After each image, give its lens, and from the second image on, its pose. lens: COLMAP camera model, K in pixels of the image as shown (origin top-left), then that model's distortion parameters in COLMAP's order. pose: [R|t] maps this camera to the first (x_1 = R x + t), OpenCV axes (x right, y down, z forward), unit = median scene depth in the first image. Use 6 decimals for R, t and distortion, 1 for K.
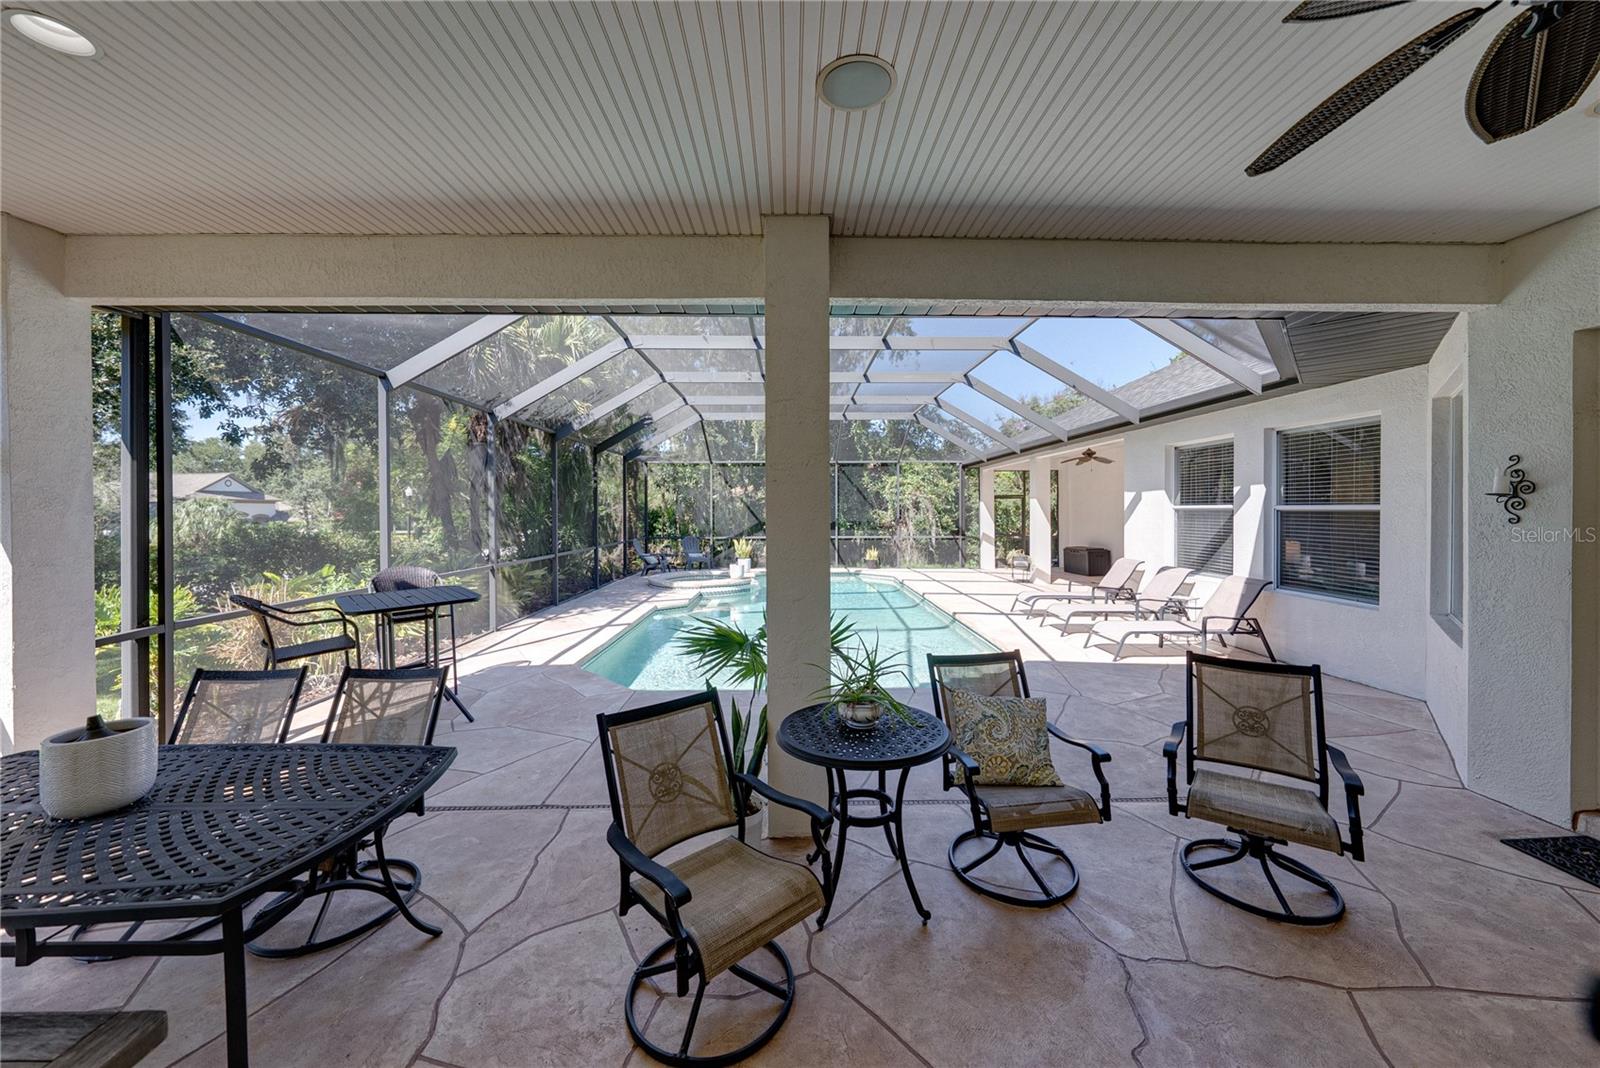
lens RADIAL K [[552.7, 0, 803.8], [0, 552.7, 512.3], [0, 0, 1]] dist [-0.000013, 0.000040]
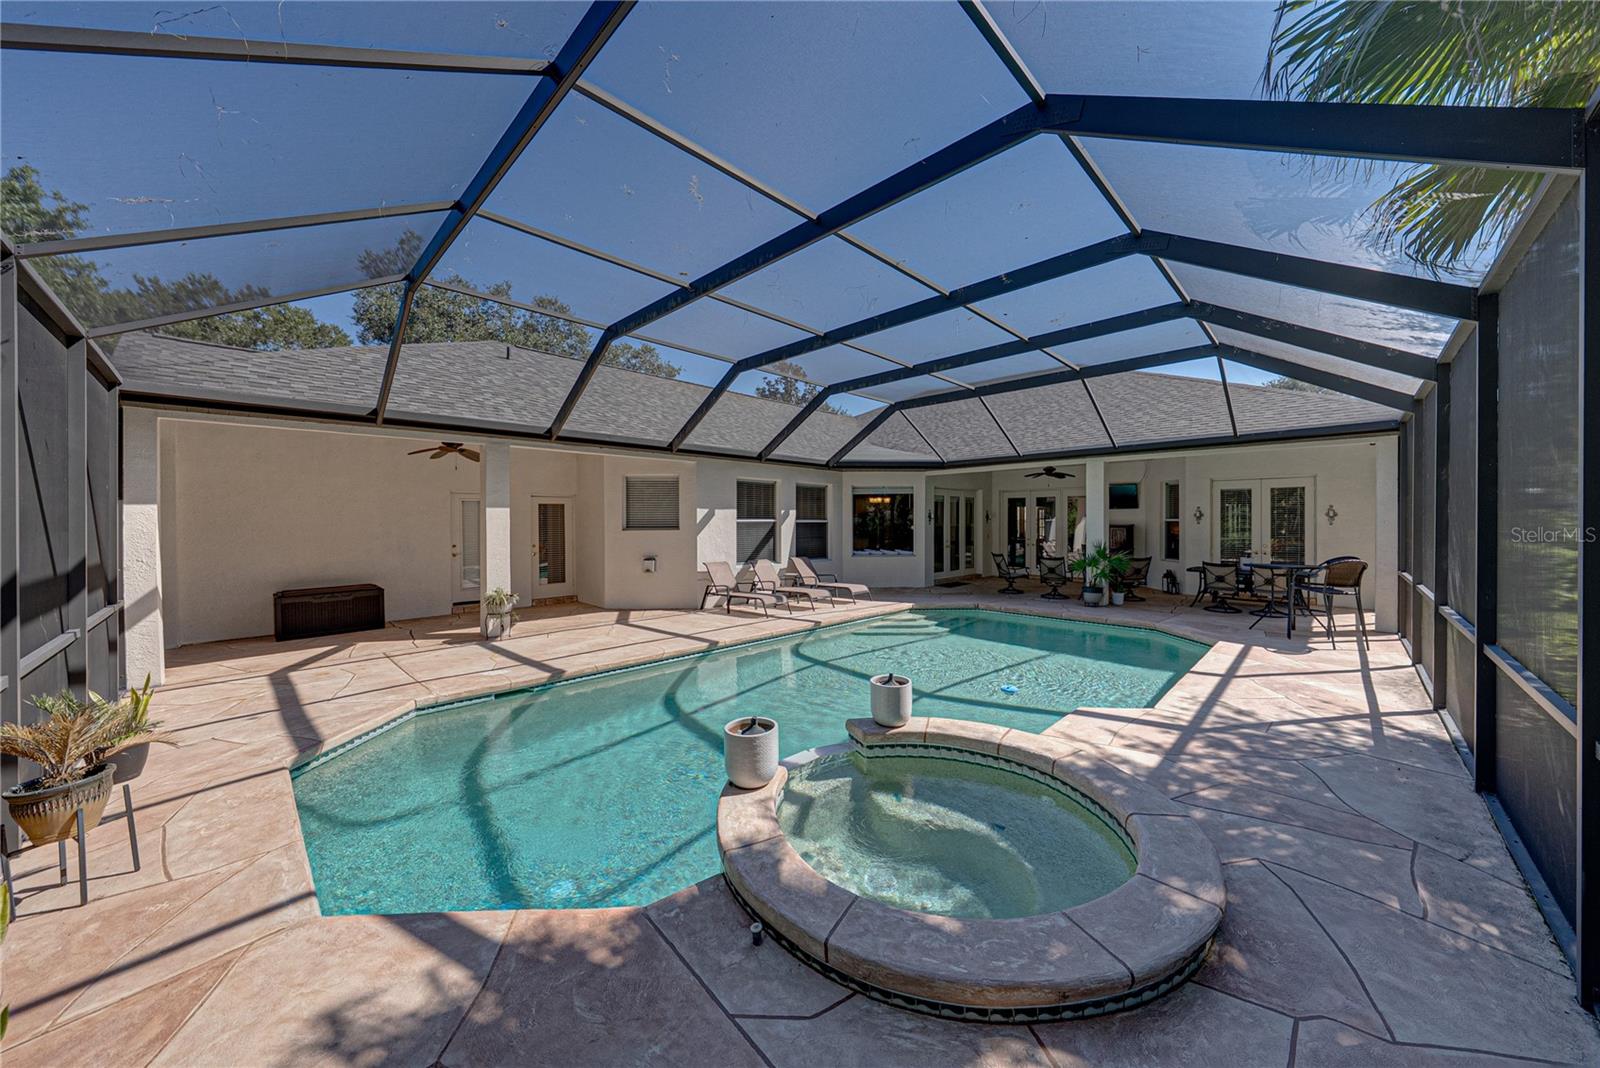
lens RADIAL K [[565.0, 0, 813.5], [0, 565.0, 520.4], [0, 0, 1]] dist [-0.000416, 0.000026]
pose [[-0.708903, 0.006663, 0.705275, -0.279839], [0.008674, 0.999962, -0.000729, -0.004226], [-0.705253, 0.005601, -0.708934, 1.056656]]
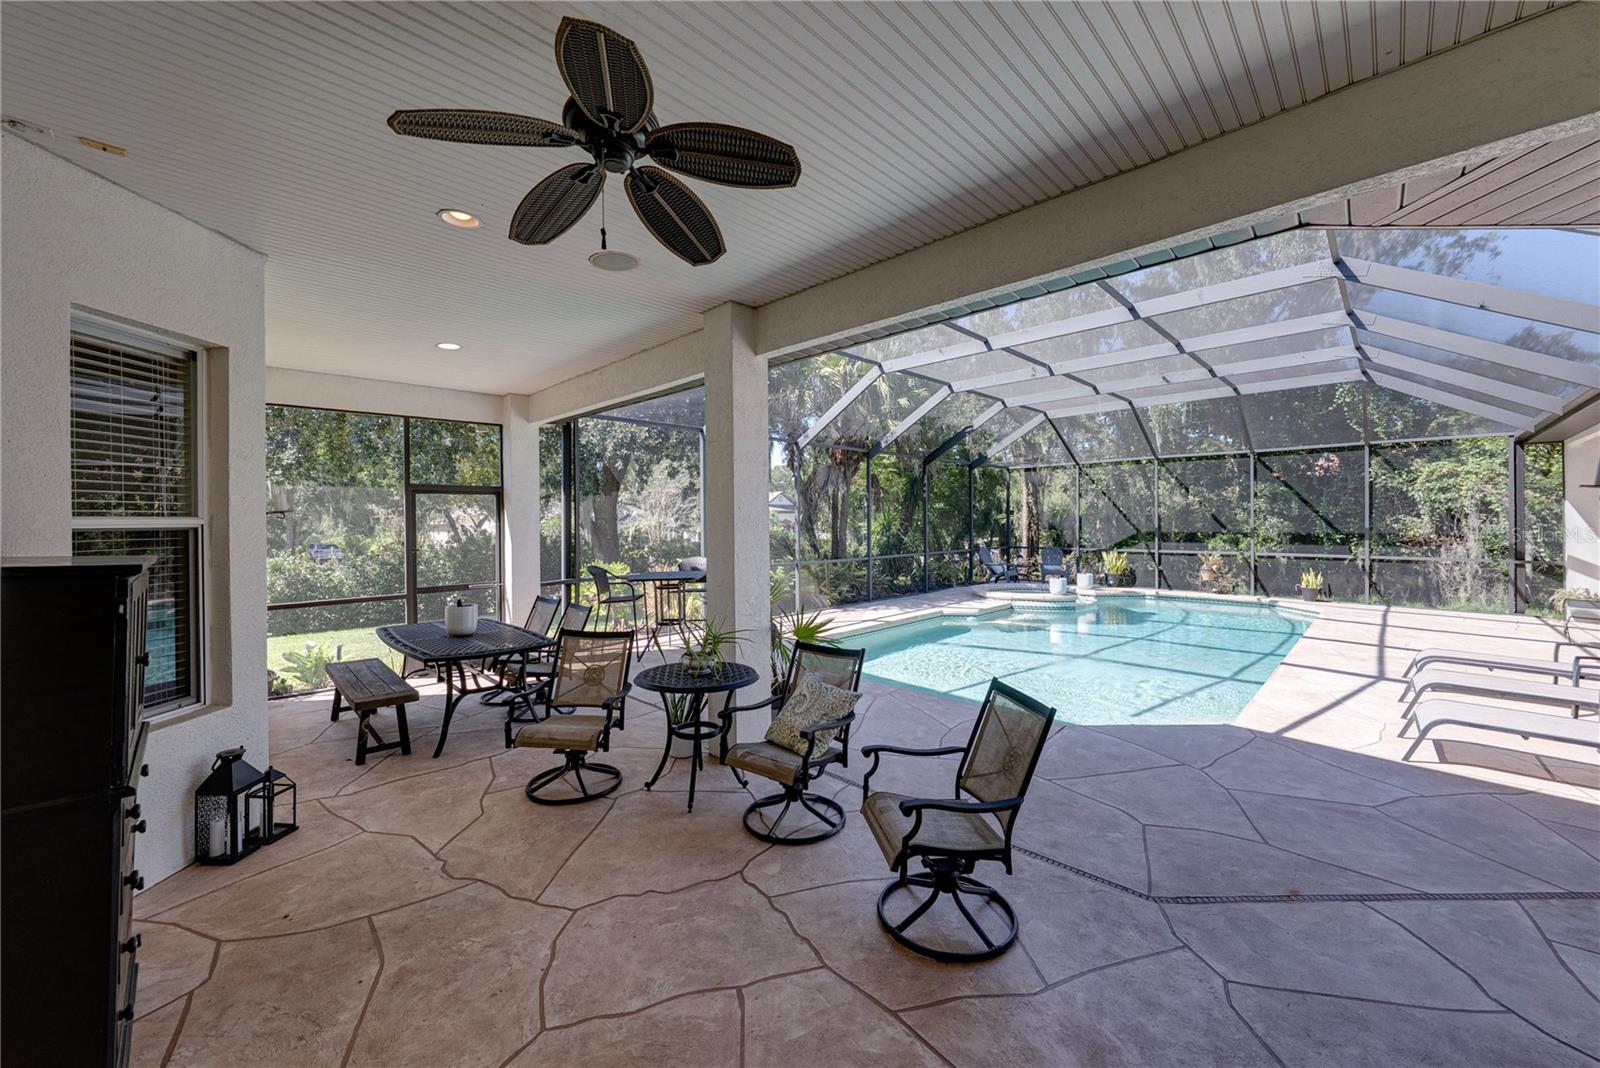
lens RADIAL K [[603.3, 0, 795.5], [0, 603.3, 525.0], [0, 0, 1]] dist [-0.016507, 0.004591]
pose [[0.694353, 0.003810, -0.719624, 0.240190], [0.002537, 0.999967, 0.007742, -0.001074], [0.719630, -0.007202, 0.694320, 0.020709]]
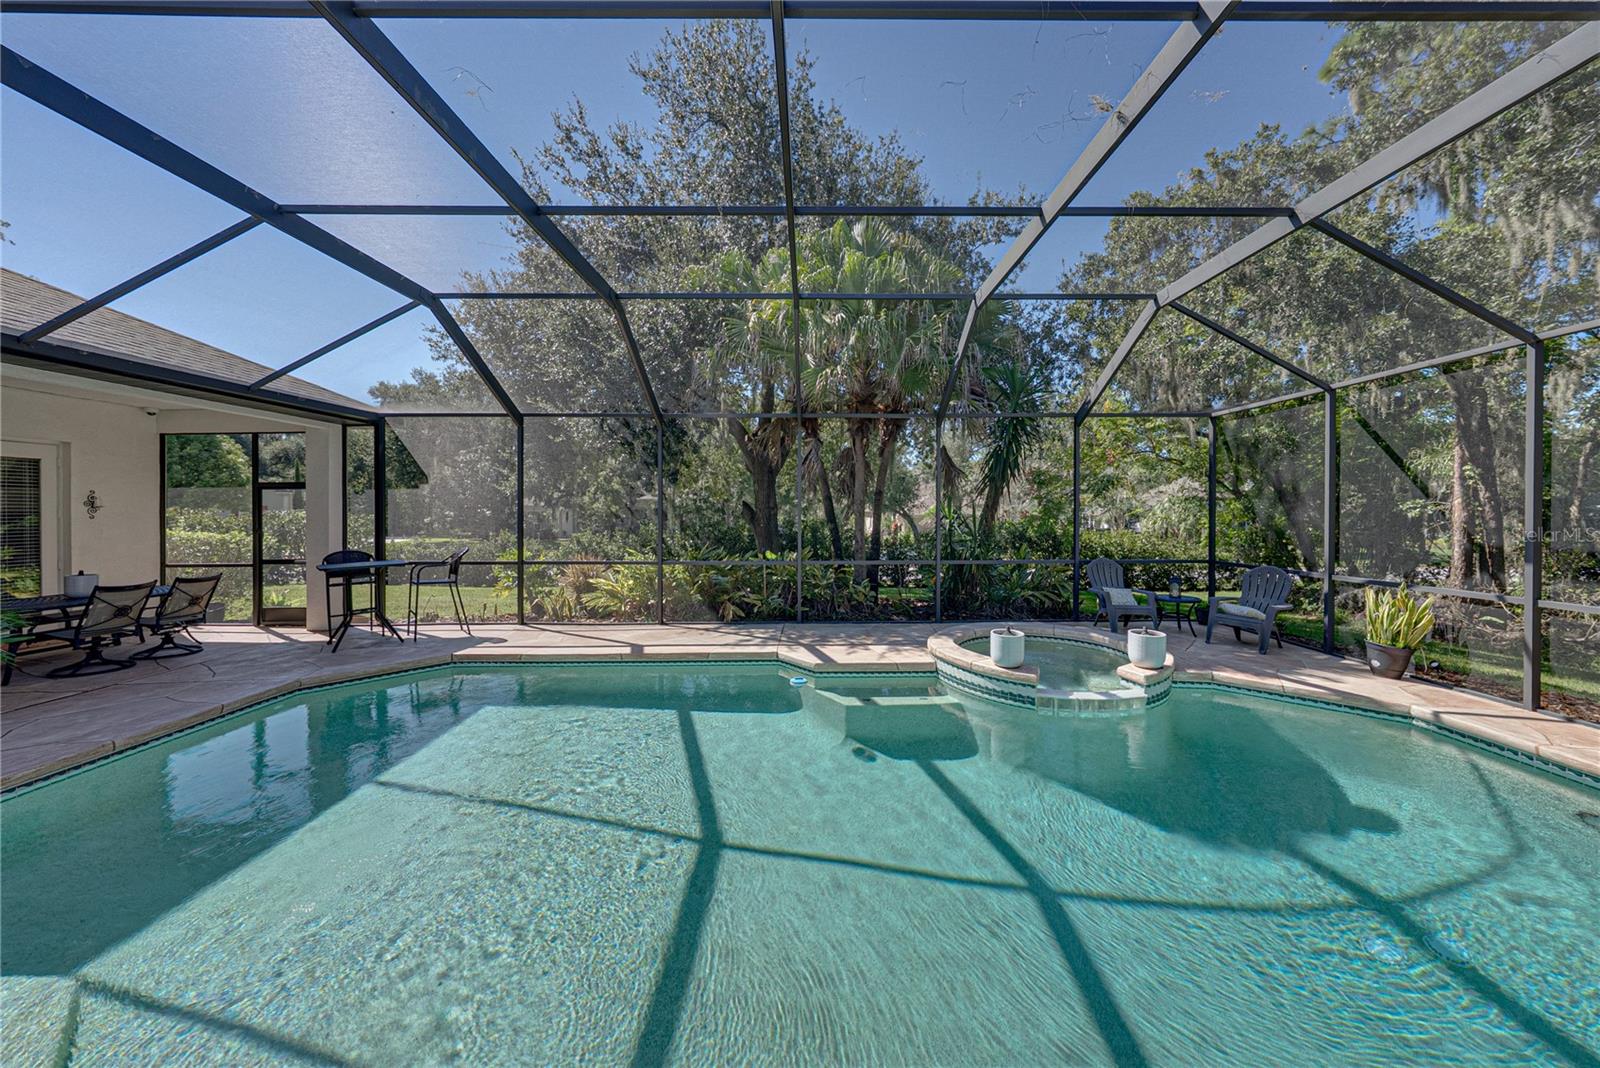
lens RADIAL K [[553.2, 0, 808.0], [0, 553.2, 526.6], [0, 0, 1]] dist [-0.001691, -0.000016]
pose [[-0.010048, 0.029982, -0.999500, 0.266712], [-0.000526, 0.999550, 0.029989, -0.002532], [0.999949, 0.000827, -0.010028, 0.722024]]
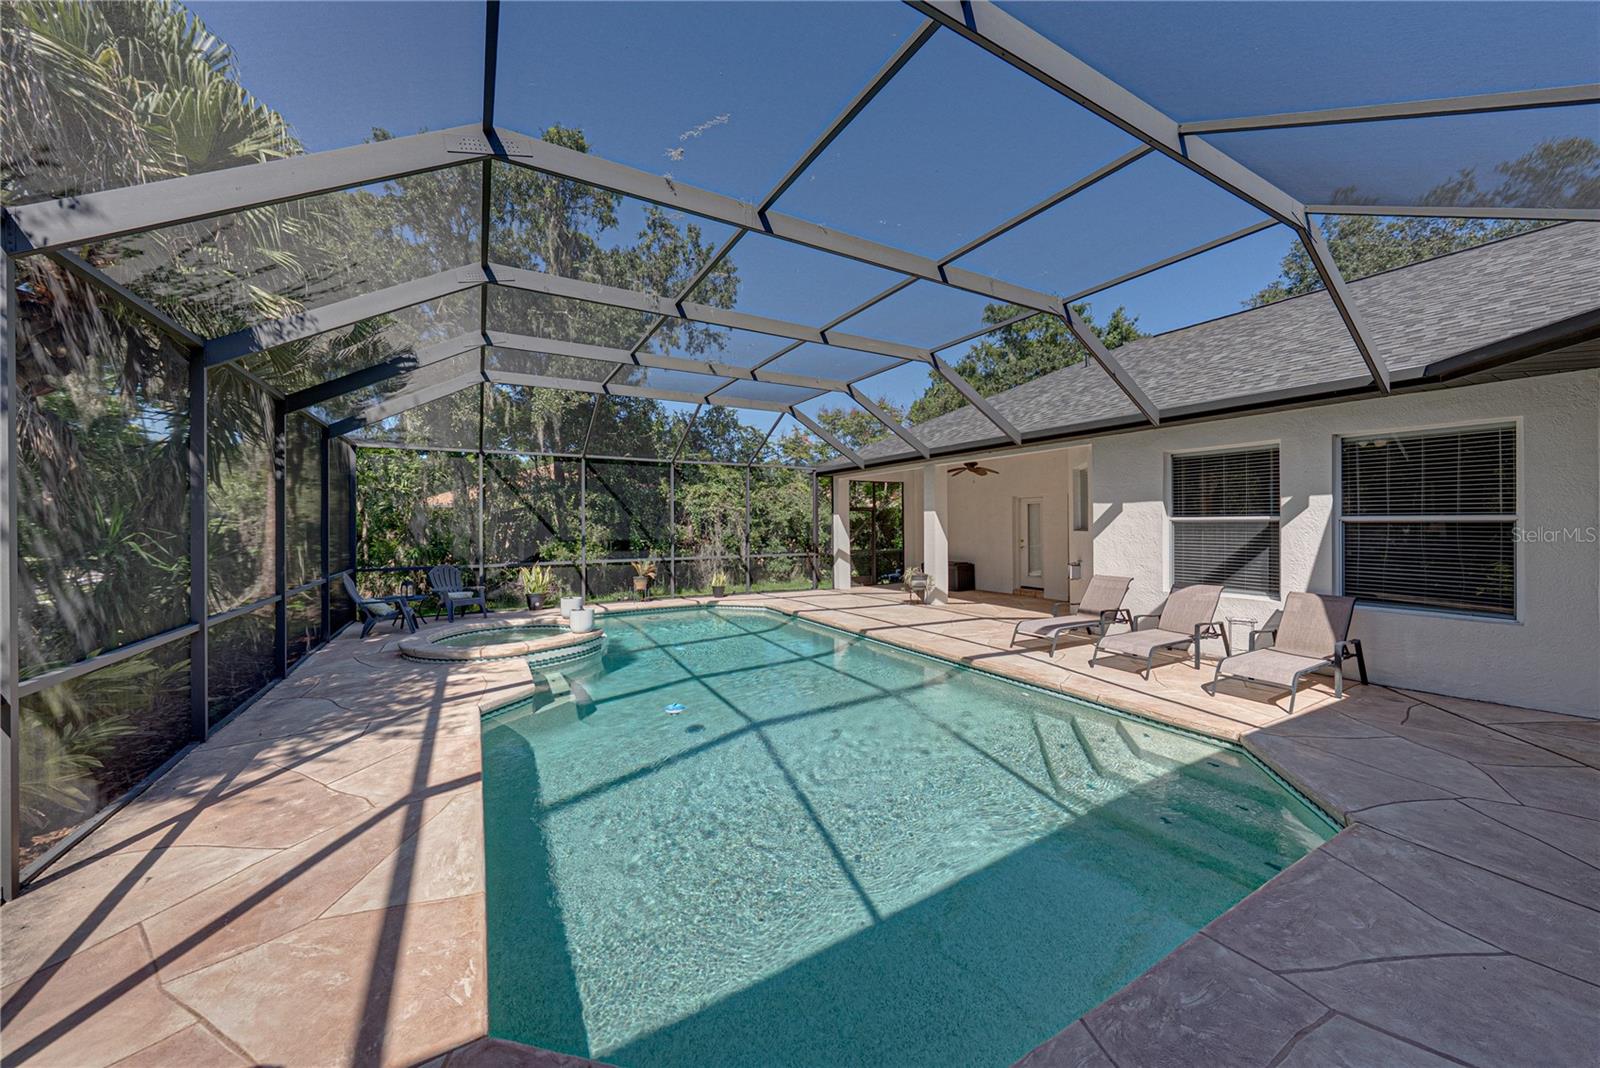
lens RADIAL K [[553.2, 0, 808.0], [0, 553.2, 526.6], [0, 0, 1]] dist [-0.001691, -0.000016]
pose [[0.872936, -0.003504, 0.487822, -0.173470], [0.003898, 0.999992, 0.000207, 0.000263], [-0.487819, 0.001721, 0.872943, 0.274167]]
